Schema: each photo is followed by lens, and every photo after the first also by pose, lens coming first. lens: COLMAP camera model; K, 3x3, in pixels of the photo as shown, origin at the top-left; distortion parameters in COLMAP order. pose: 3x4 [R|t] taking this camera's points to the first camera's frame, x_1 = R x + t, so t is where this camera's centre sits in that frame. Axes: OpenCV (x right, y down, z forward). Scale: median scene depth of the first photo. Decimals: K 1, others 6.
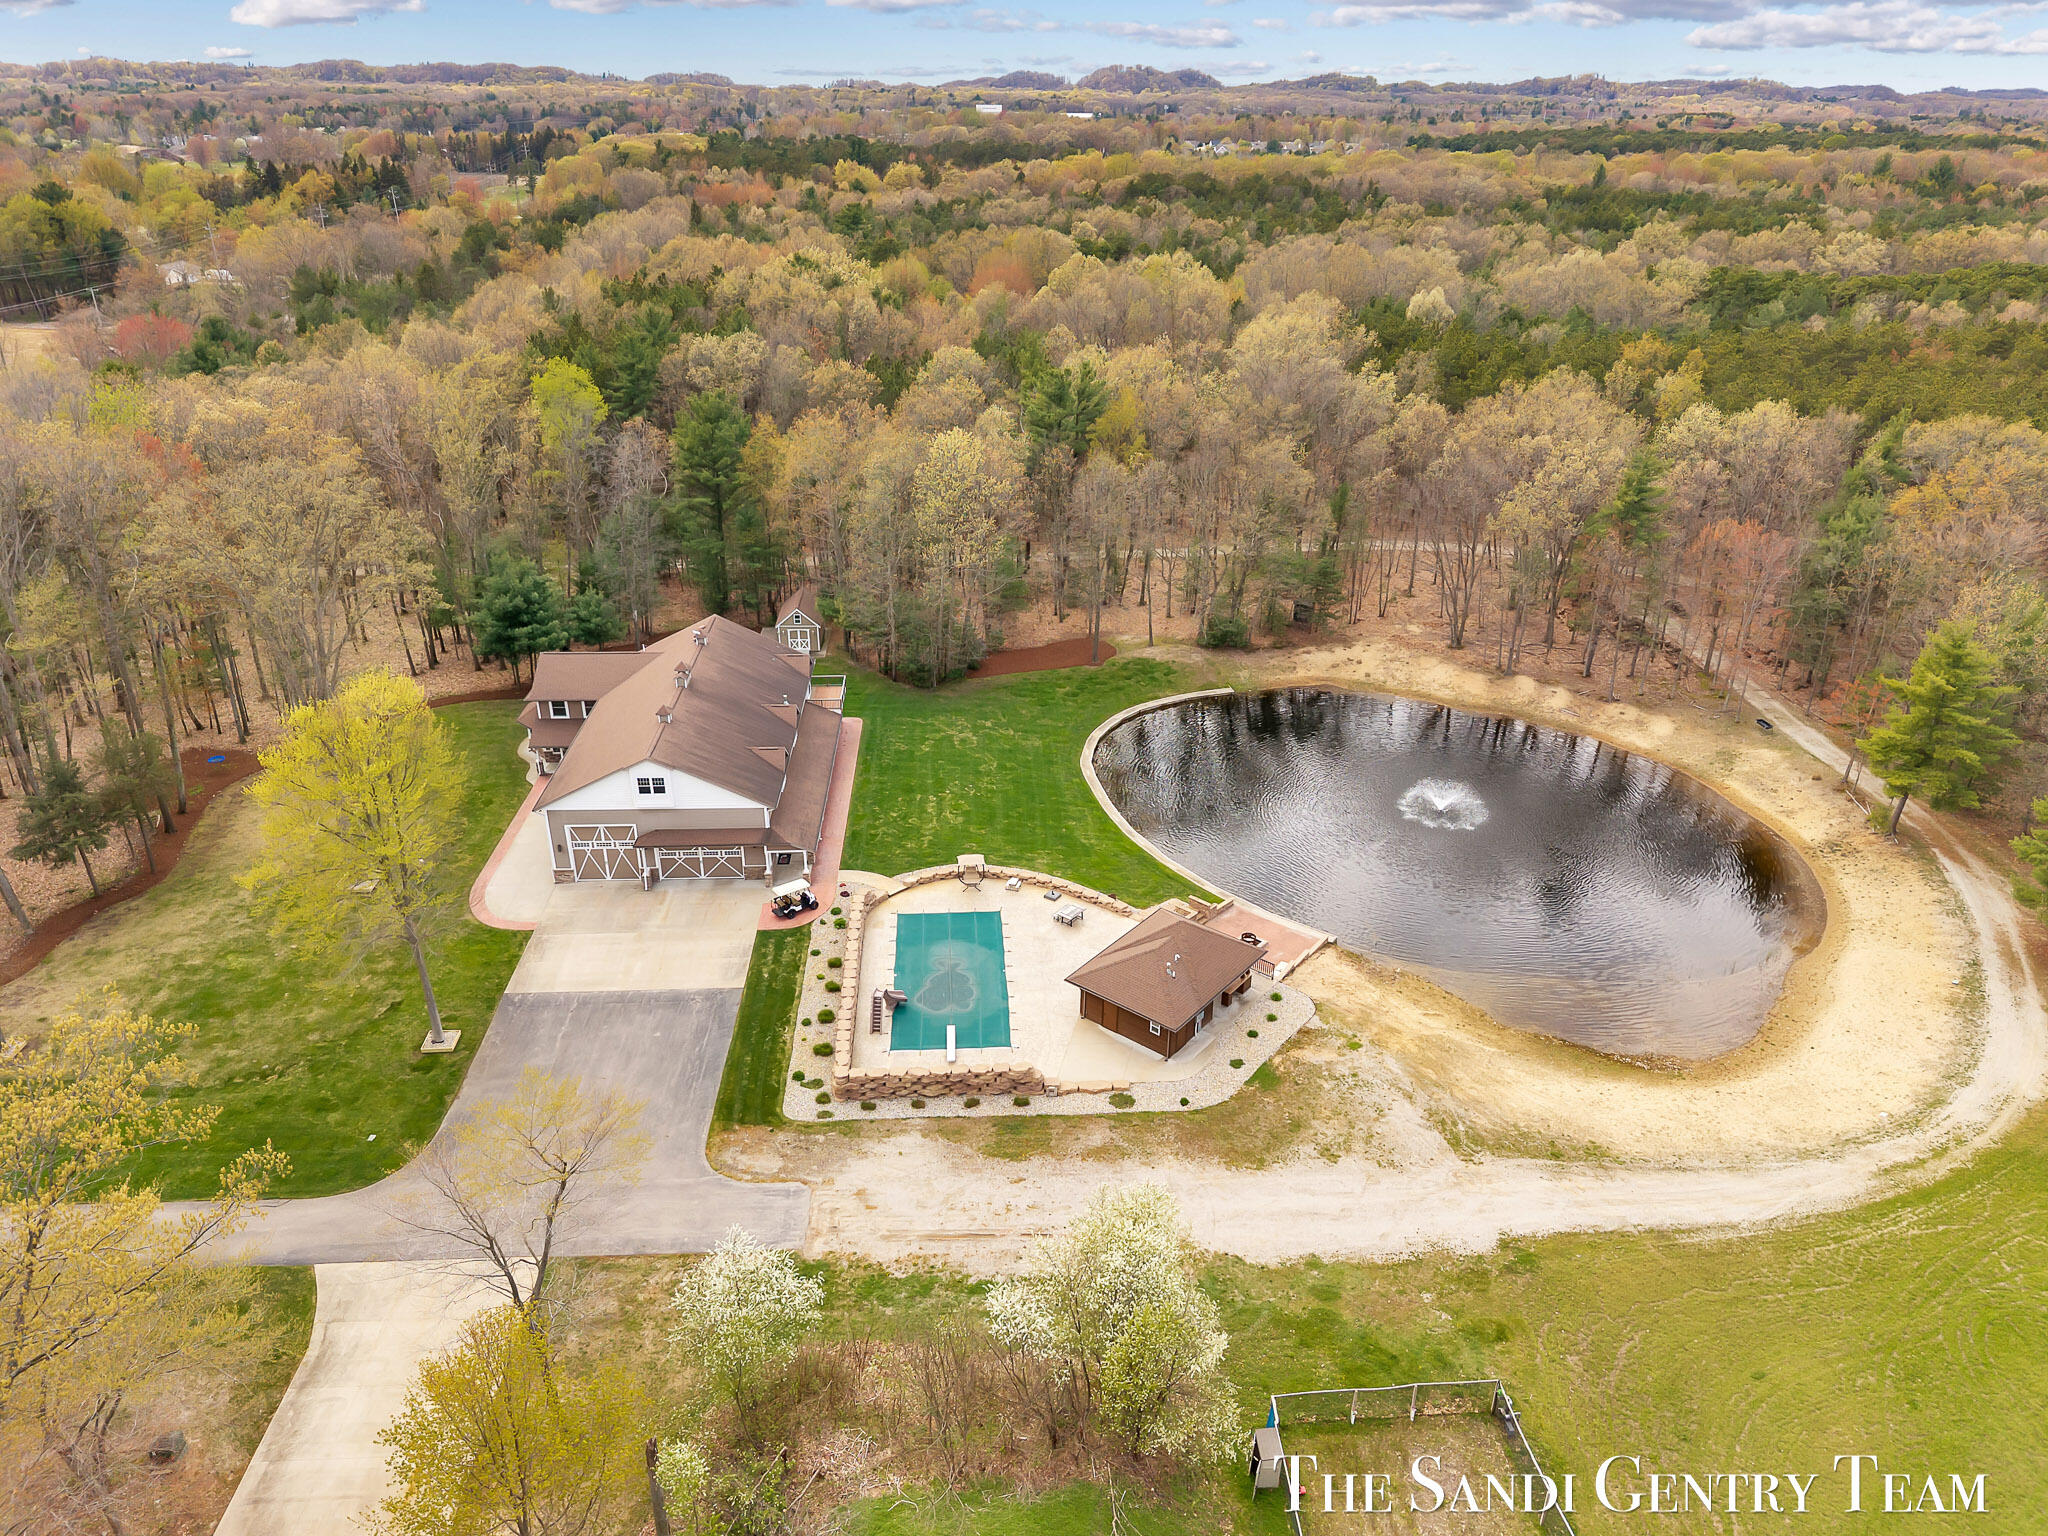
lens RADIAL K [[1383.3, 0, 1029.8], [0, 1383.3, 755.3], [0, 0, 1]] dist [0.027779, -0.023840]
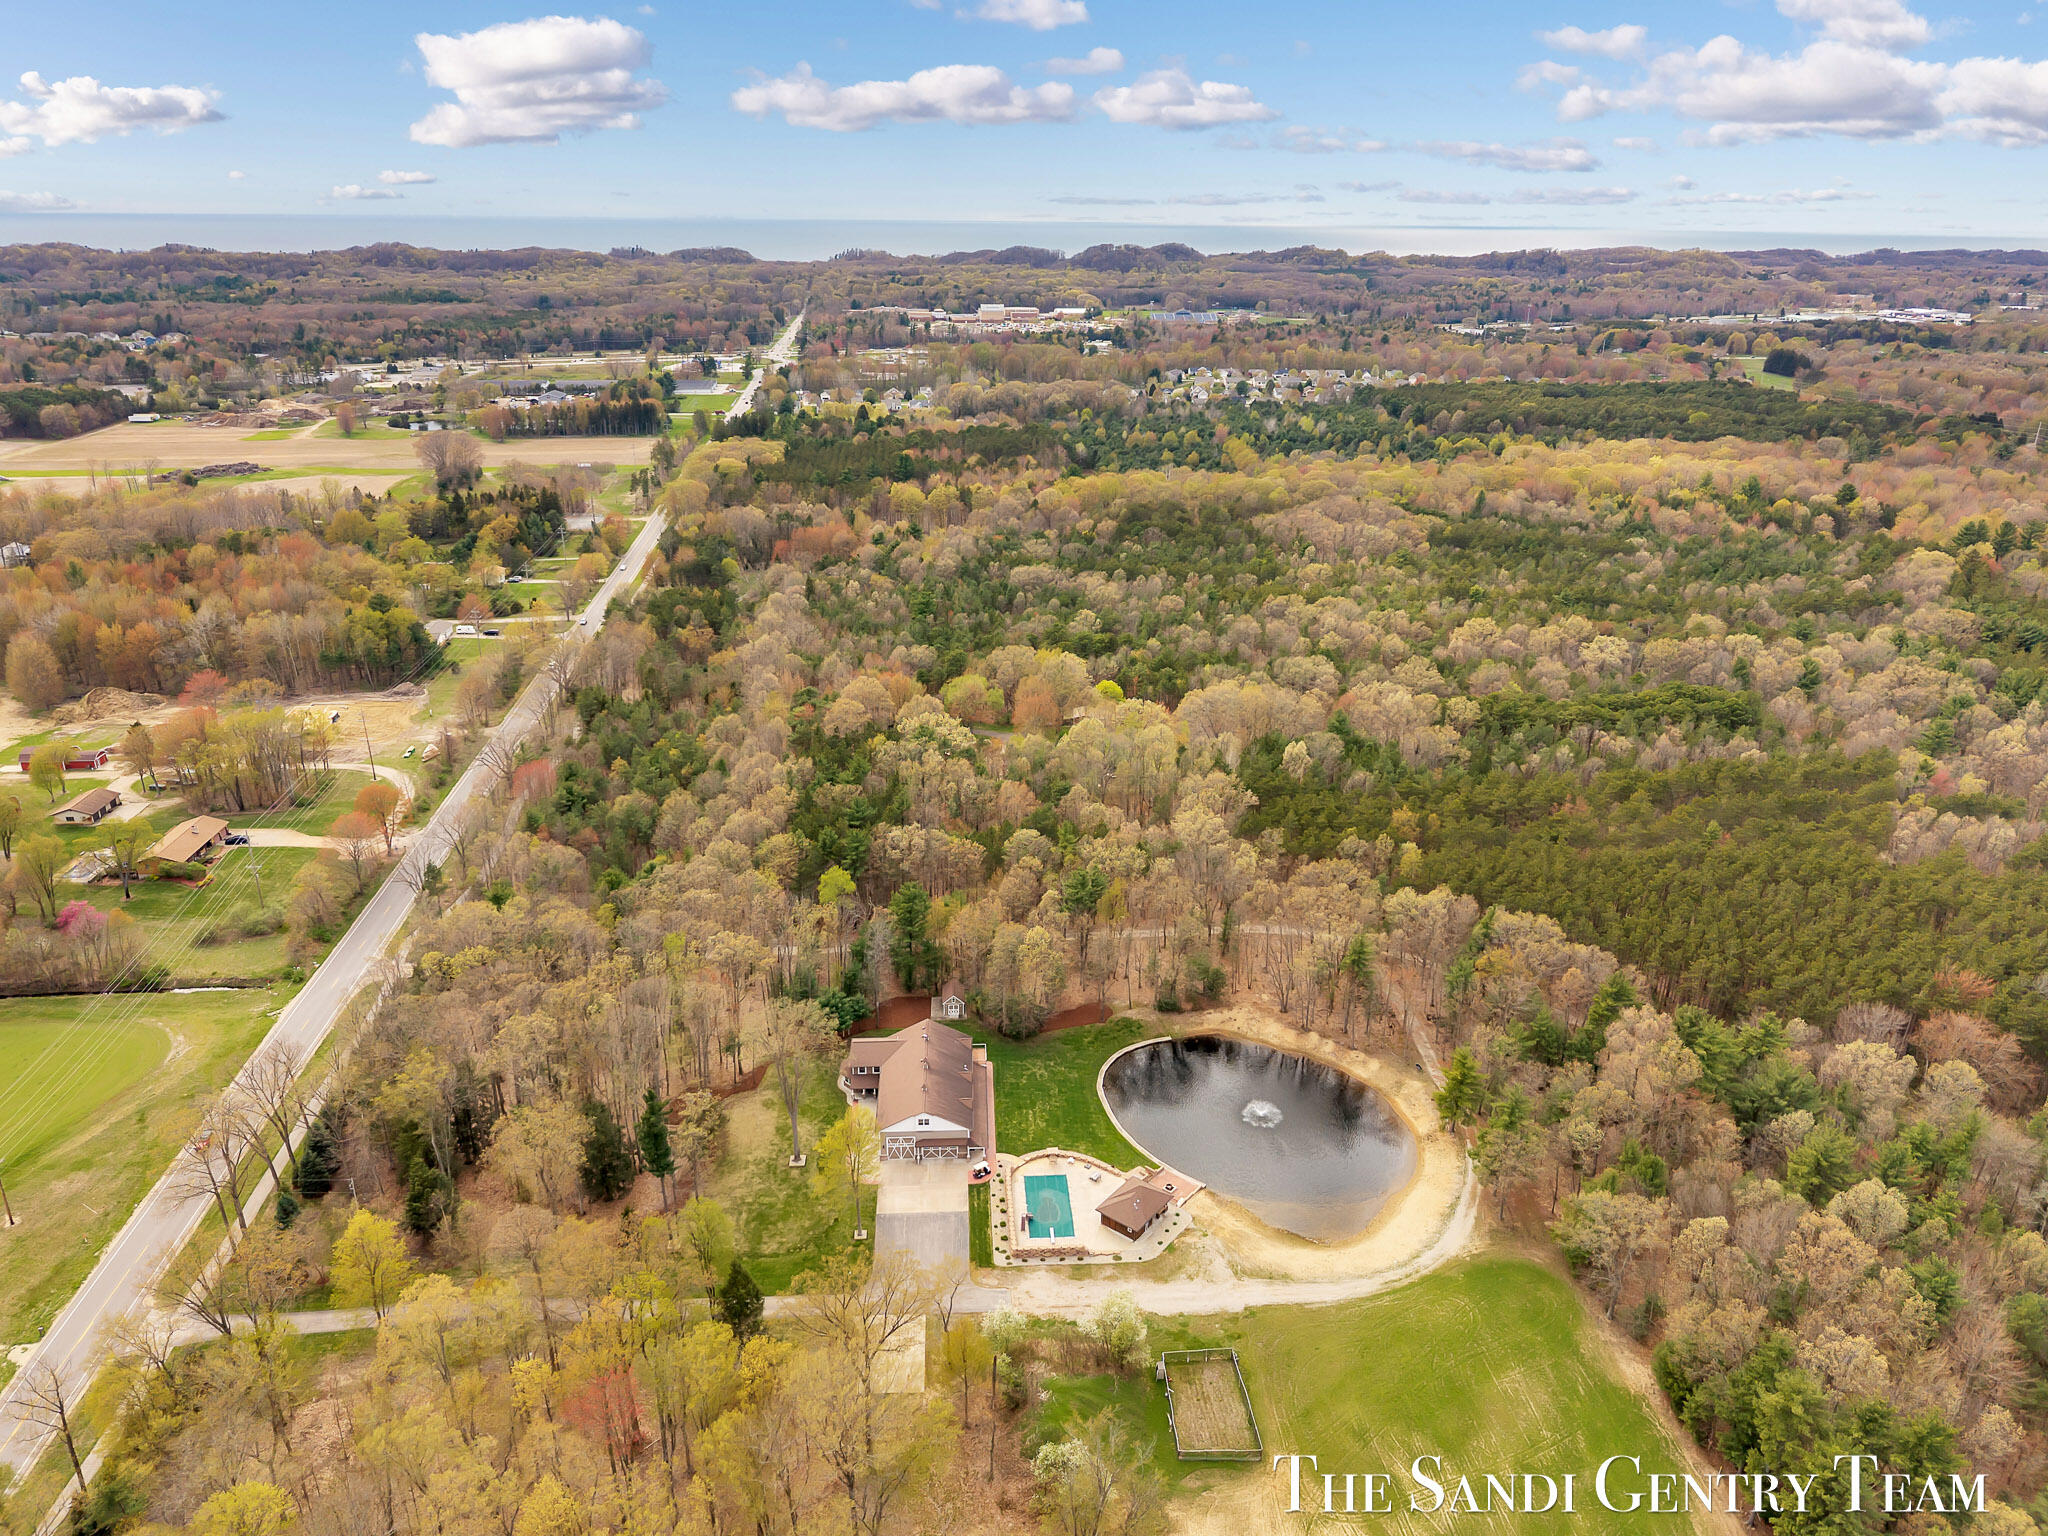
lens RADIAL K [[1417.8, 0, 1024.1], [0, 1417.8, 719.0], [0, 0, 1]] dist [0.020122, -0.004628]
pose [[0.999989, -0.004656, 0.000641, -0.110386], [0.004696, 0.995325, -0.096472, -0.522118], [-0.000188, 0.096474, 0.995336, -1.834251]]
